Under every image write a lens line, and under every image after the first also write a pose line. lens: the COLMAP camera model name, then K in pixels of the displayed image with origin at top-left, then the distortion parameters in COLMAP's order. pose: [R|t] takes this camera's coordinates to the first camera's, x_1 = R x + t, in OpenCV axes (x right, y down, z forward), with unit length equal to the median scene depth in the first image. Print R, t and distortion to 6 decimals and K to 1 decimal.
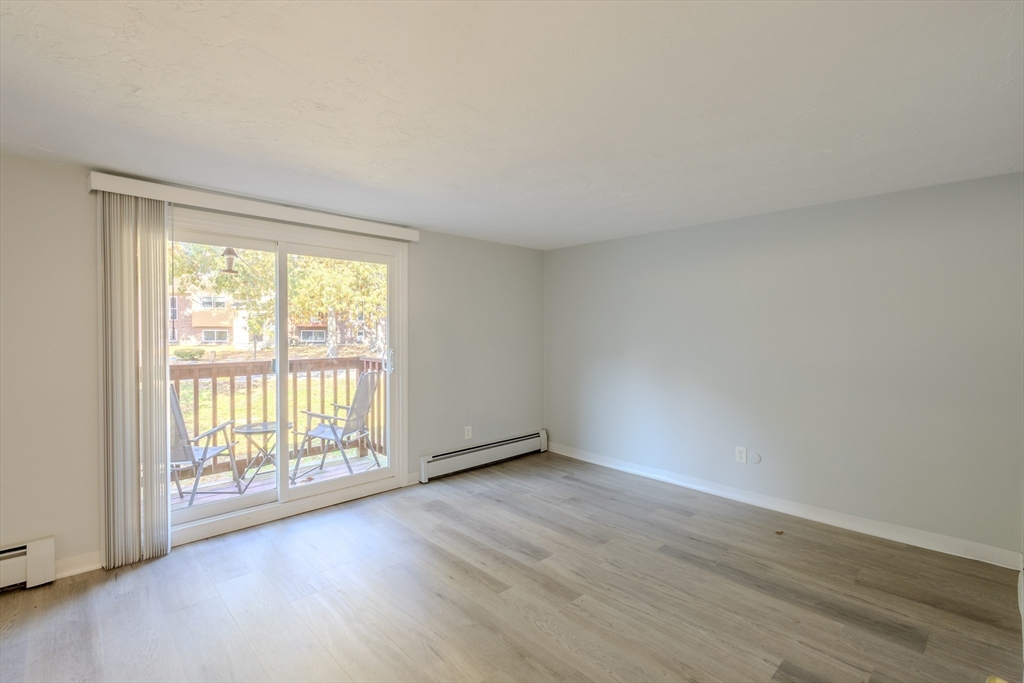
lens RADIAL K [[466.5, 0, 513.0], [0, 466.5, 338.9], [0, 0, 1]] dist [0.010197, -0.003116]
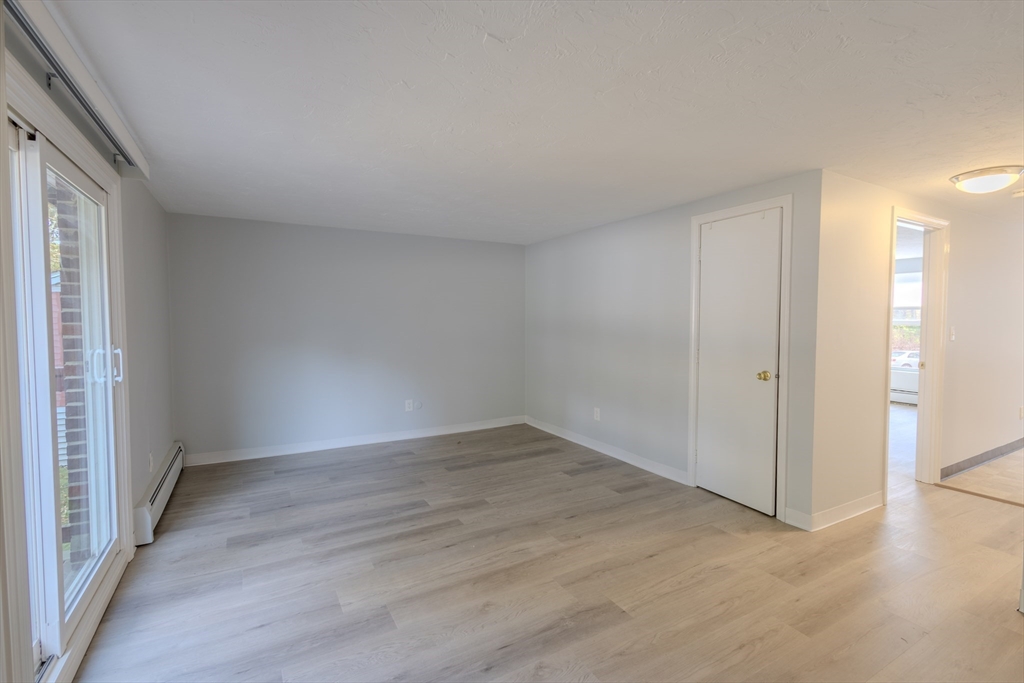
lens RADIAL K [[466.5, 0, 513.0], [0, 466.5, 338.9], [0, 0, 1]] dist [0.010197, -0.003116]
pose [[0.245538, -0.046841, 0.968255, -0.780909], [0.018297, 0.998878, 0.043682, -0.005656], [-0.969214, 0.006991, 0.246120, 0.361443]]
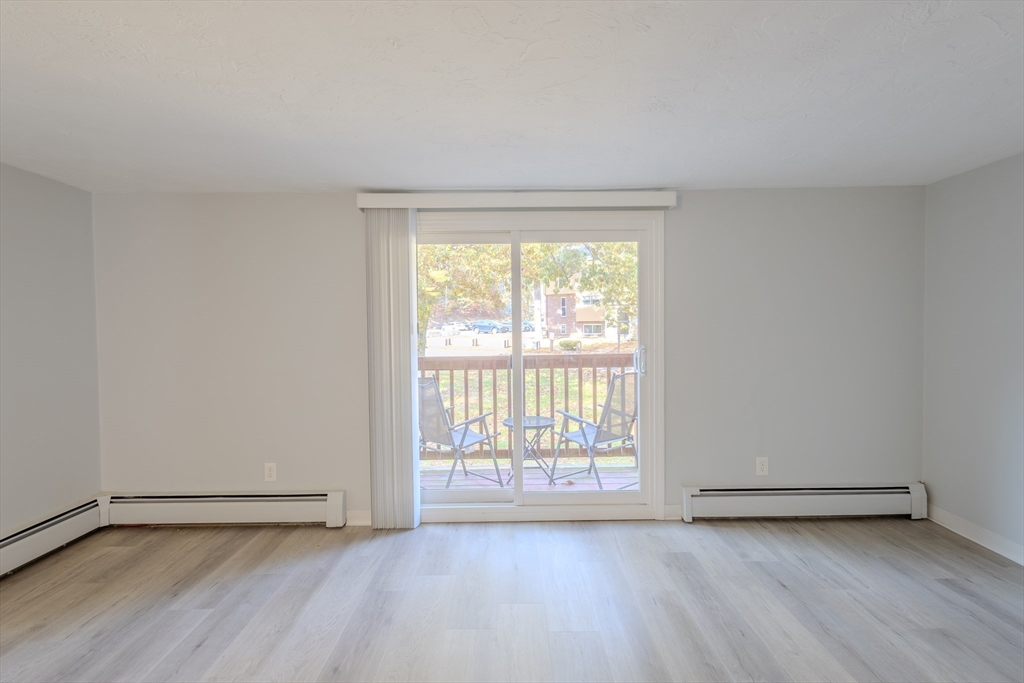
lens RADIAL K [[466.5, 0, 513.0], [0, 466.5, 338.9], [0, 0, 1]] dist [0.010197, -0.003116]
pose [[0.725927, 0.009265, -0.687709, 0.141062], [0.000894, 0.999896, 0.014415, -0.002584], [0.687771, -0.011079, 0.725843, 0.280230]]
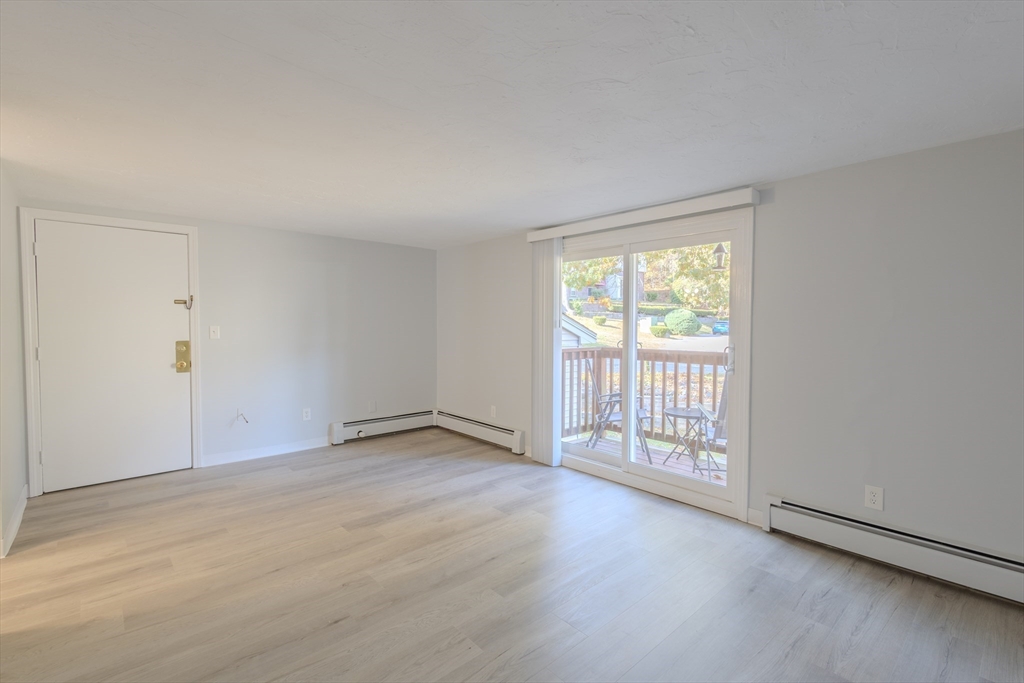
lens RADIAL K [[466.5, 0, 513.0], [0, 466.5, 338.9], [0, 0, 1]] dist [0.010197, -0.003116]
pose [[-0.031309, 0.031076, -0.999027, 0.603888], [-0.020929, 0.999277, 0.031740, -0.006008], [0.999291, 0.021903, -0.030635, 0.692097]]
